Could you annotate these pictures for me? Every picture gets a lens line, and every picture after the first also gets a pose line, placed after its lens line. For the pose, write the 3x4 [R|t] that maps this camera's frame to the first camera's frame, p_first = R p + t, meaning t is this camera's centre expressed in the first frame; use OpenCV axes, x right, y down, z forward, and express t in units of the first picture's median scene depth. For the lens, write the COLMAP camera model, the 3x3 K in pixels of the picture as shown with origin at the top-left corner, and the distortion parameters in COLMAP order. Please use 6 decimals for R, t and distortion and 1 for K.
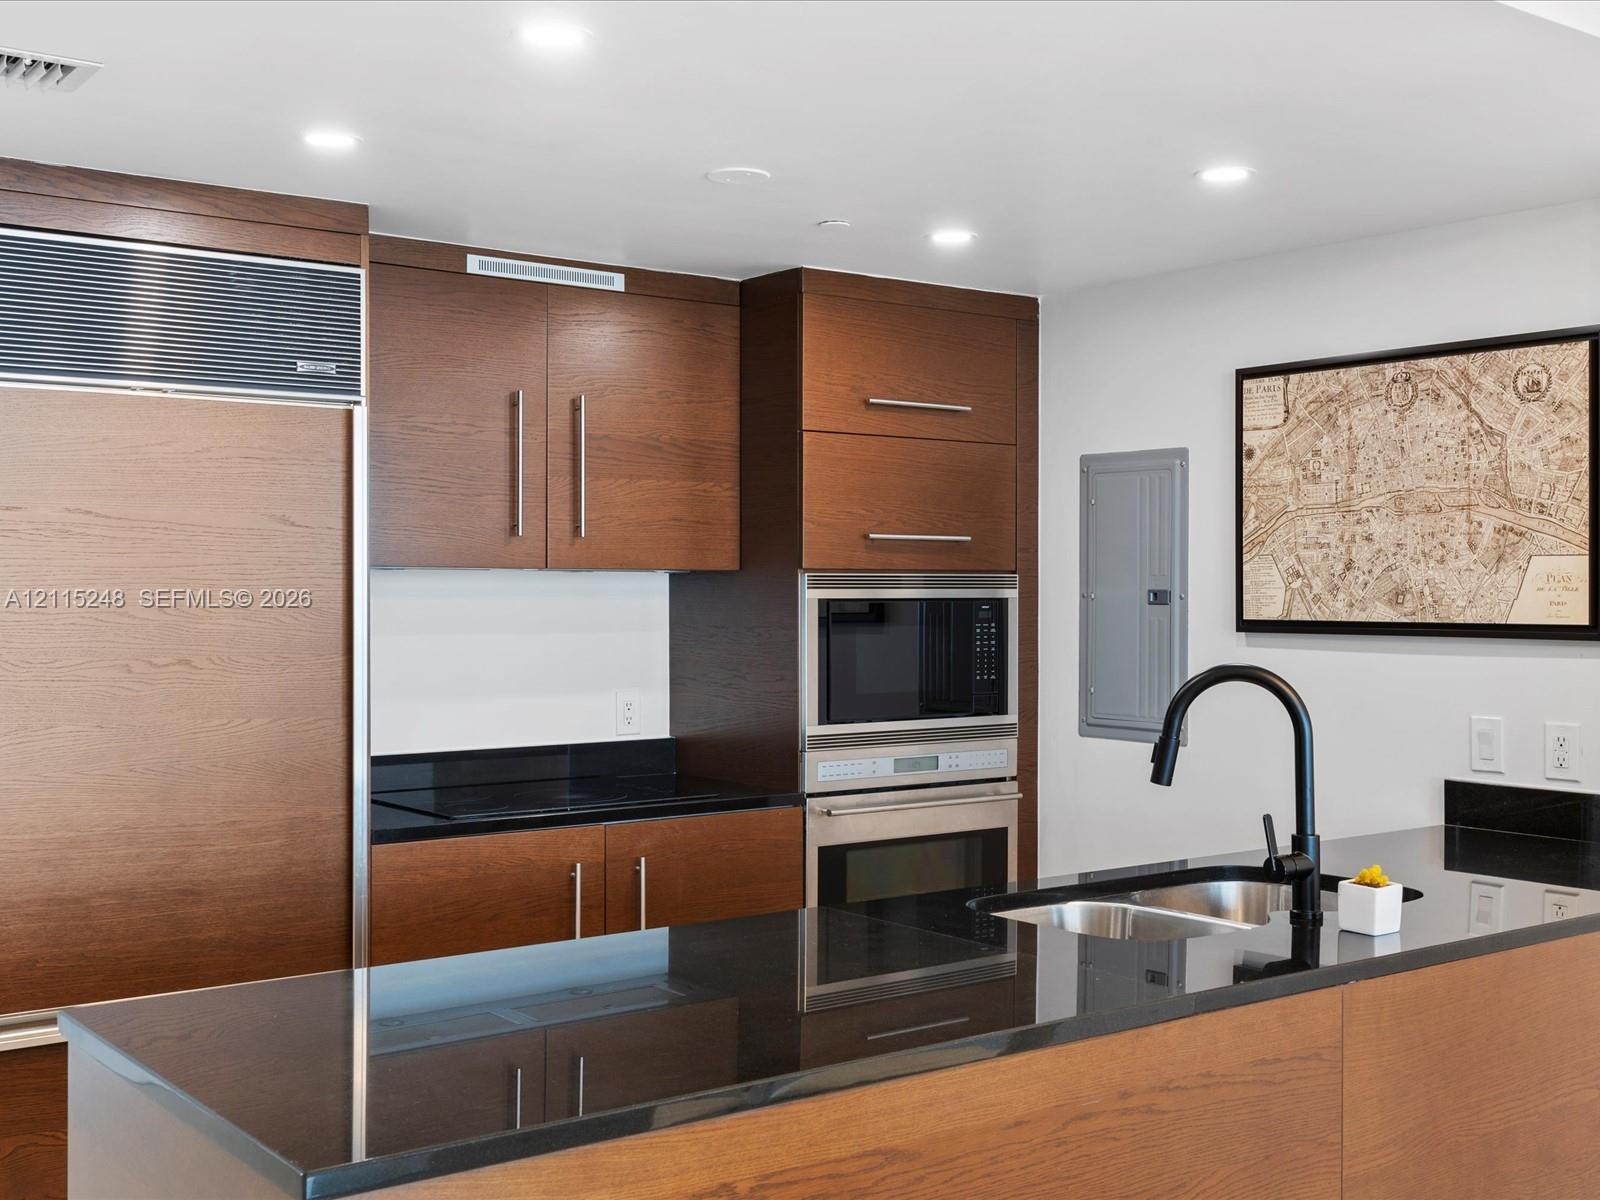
lens RADIAL K [[1805.4, 0, 799.7], [0, 1805.4, 583.8], [0, 0, 1]] dist [0.021831, 0.000000]
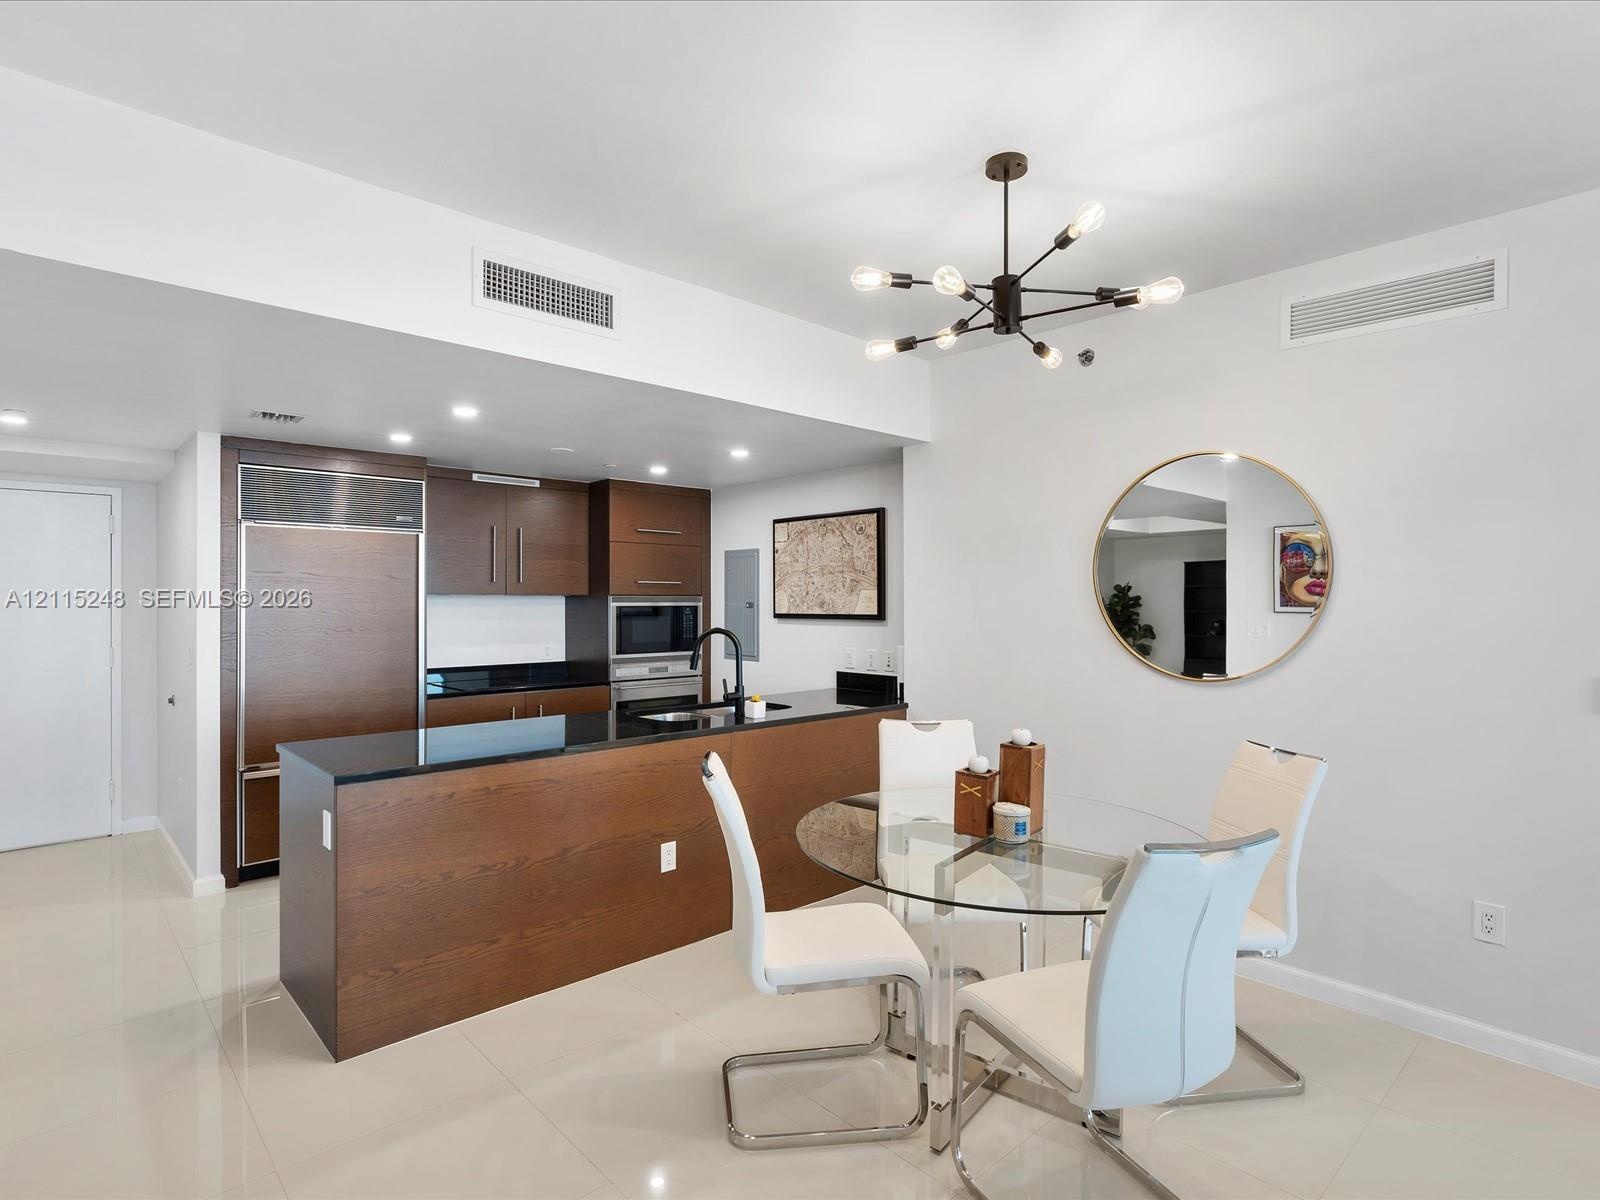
lens RADIAL K [[830.7, 0, 799.0], [0, 830.7, 598.3], [0, 0, 1]] dist [-0.010452, 0.001210]
pose [[0.994492, -0.002054, 0.104792, 0.153713], [0.002246, 0.999996, -0.001713, -0.000345], [-0.104788, 0.001939, 0.994493, -0.225442]]
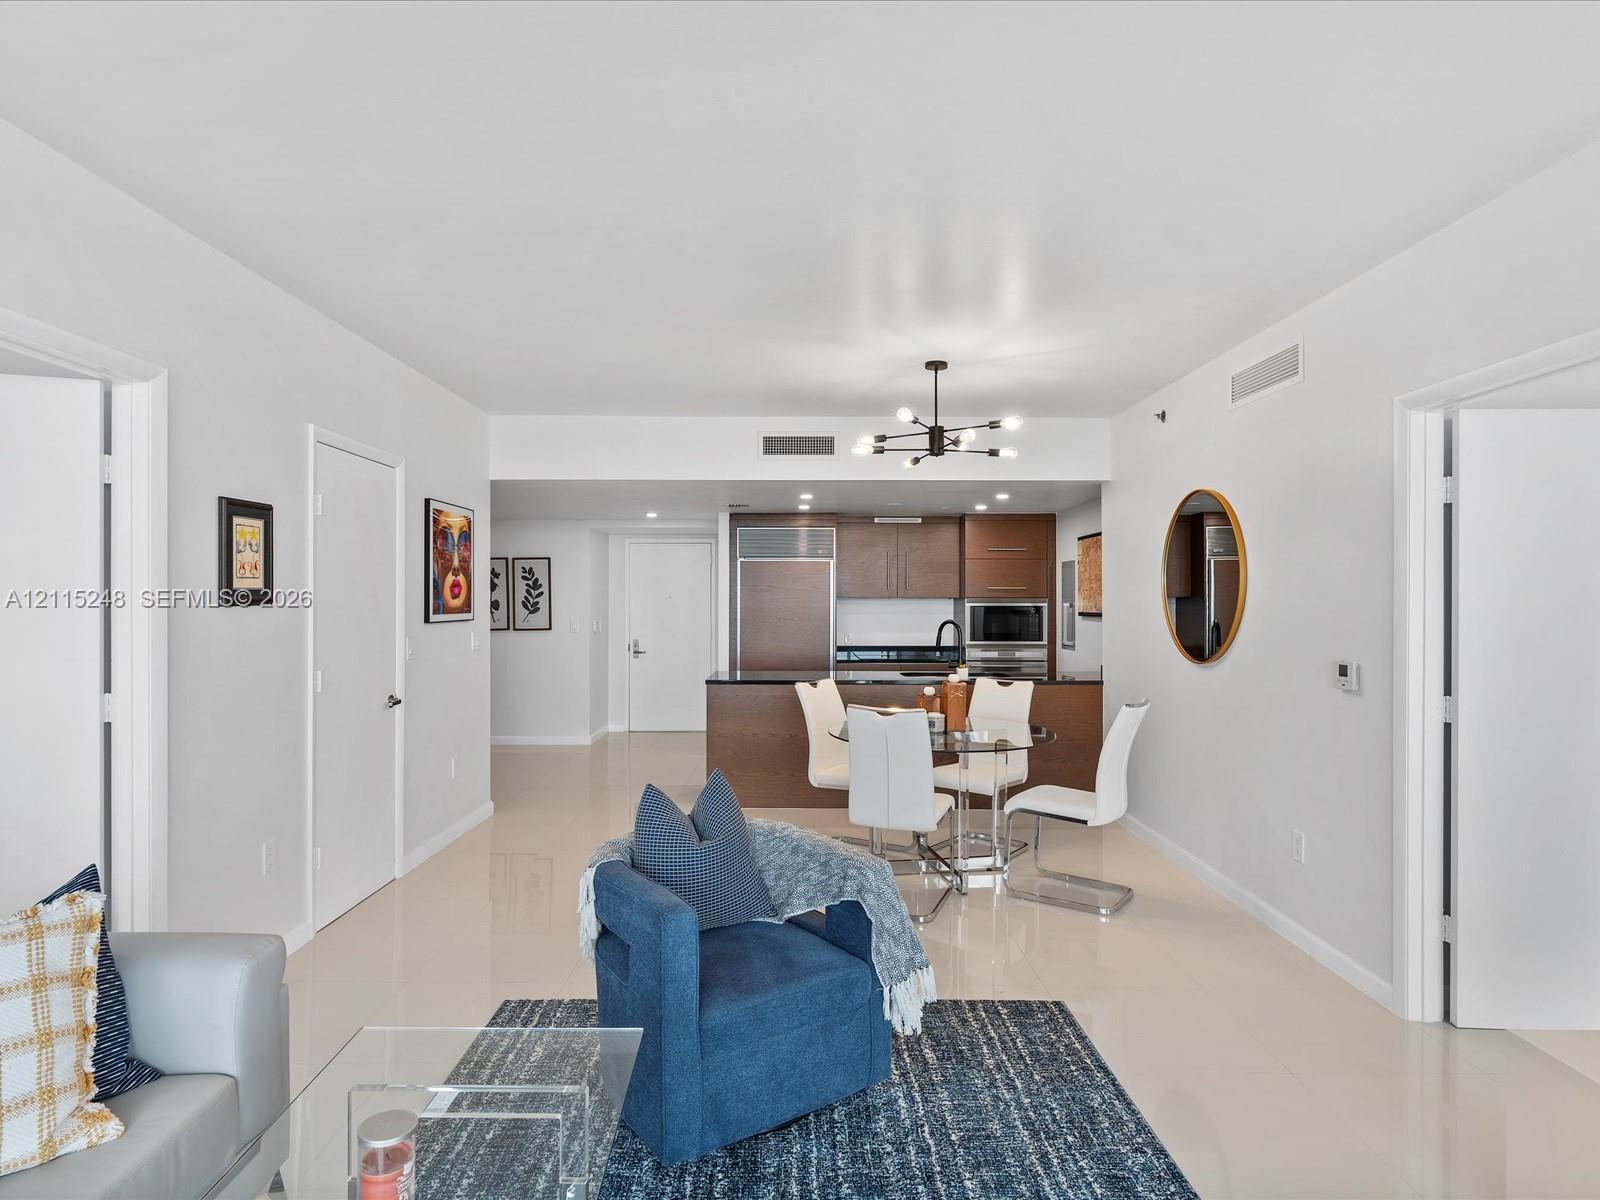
lens RADIAL K [[897.0, 0, 805.0], [0, 897.0, 600.4], [0, 0, 1]] dist [-0.005698, -0.001811]
pose [[0.807499, -0.002274, -0.589864, 0.828946], [0.001417, 0.999997, -0.001914, 0.000421], [0.589867, 0.000710, 0.807500, -0.649307]]
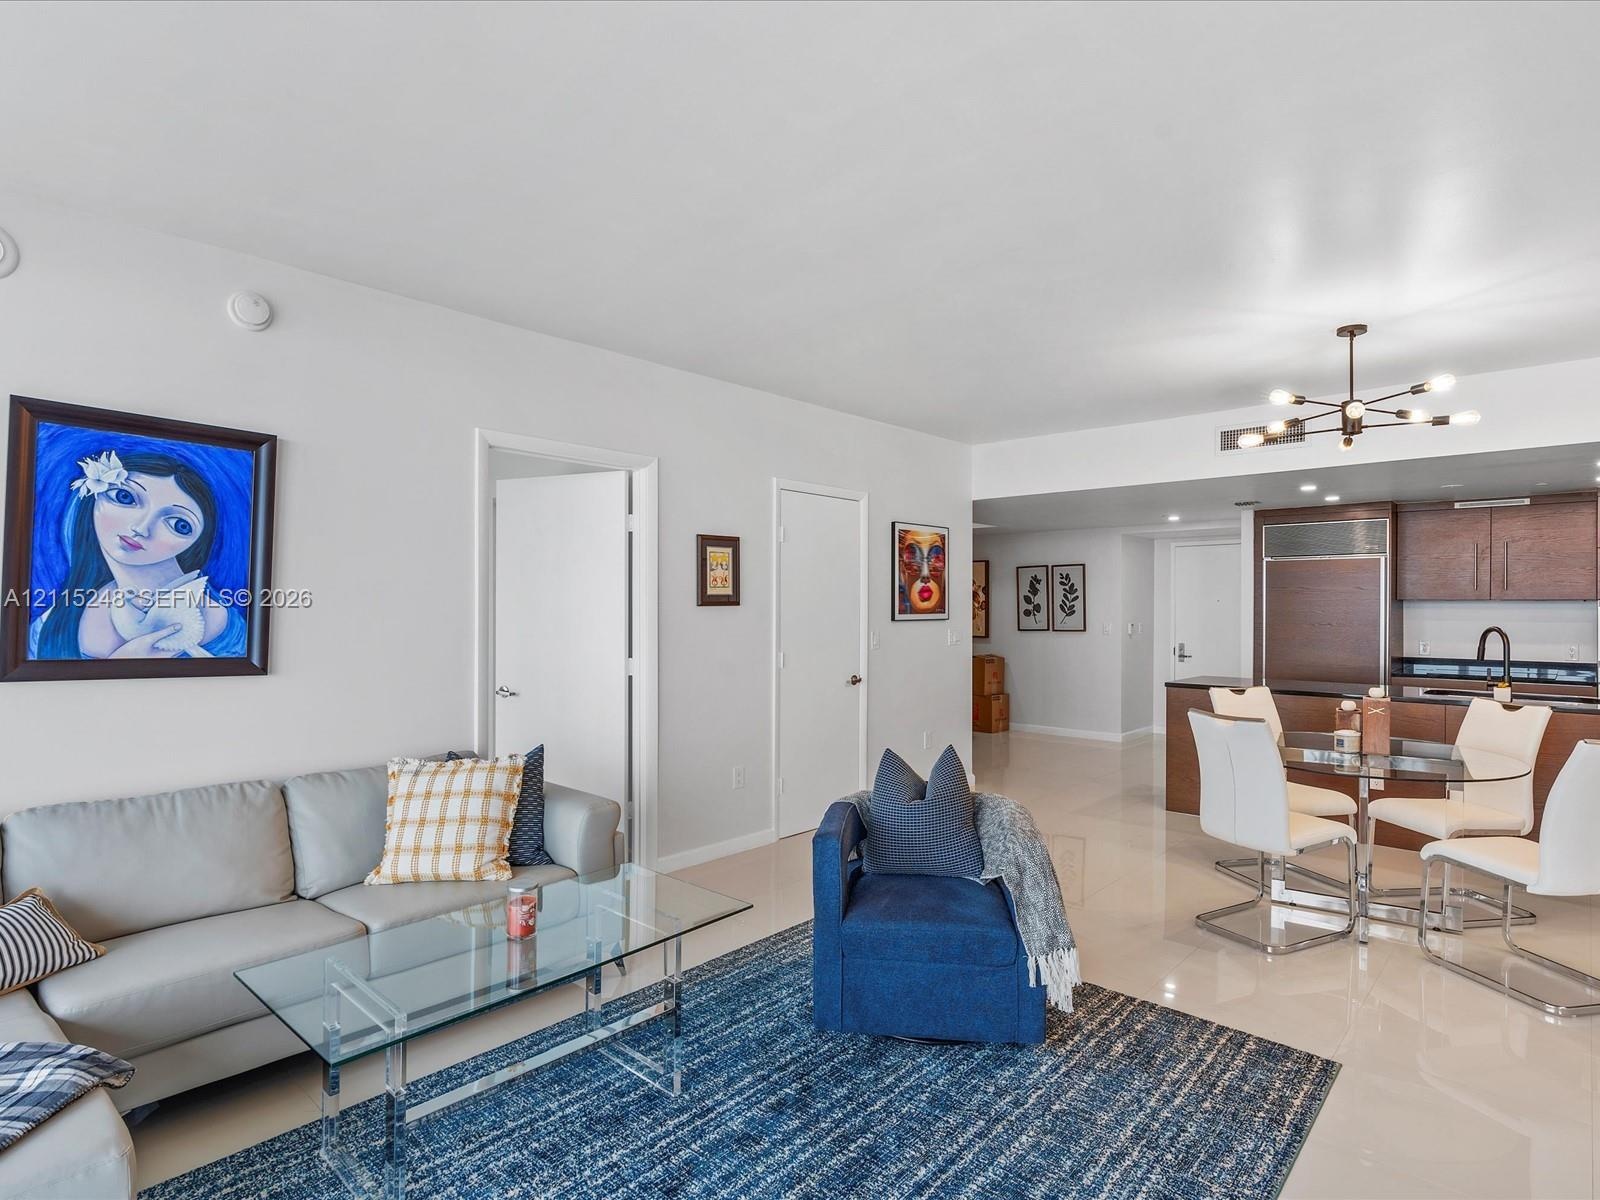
lens RADIAL K [[860.8, 0, 794.3], [0, 860.8, 604.6], [0, 0, 1]] dist [-0.009116, 0.005512]
pose [[0.185009, -0.003466, -0.982731, 1.083361], [-0.000352, 0.999993, -0.003594, 0.005302], [0.982737, 0.001011, 0.185007, -0.431112]]
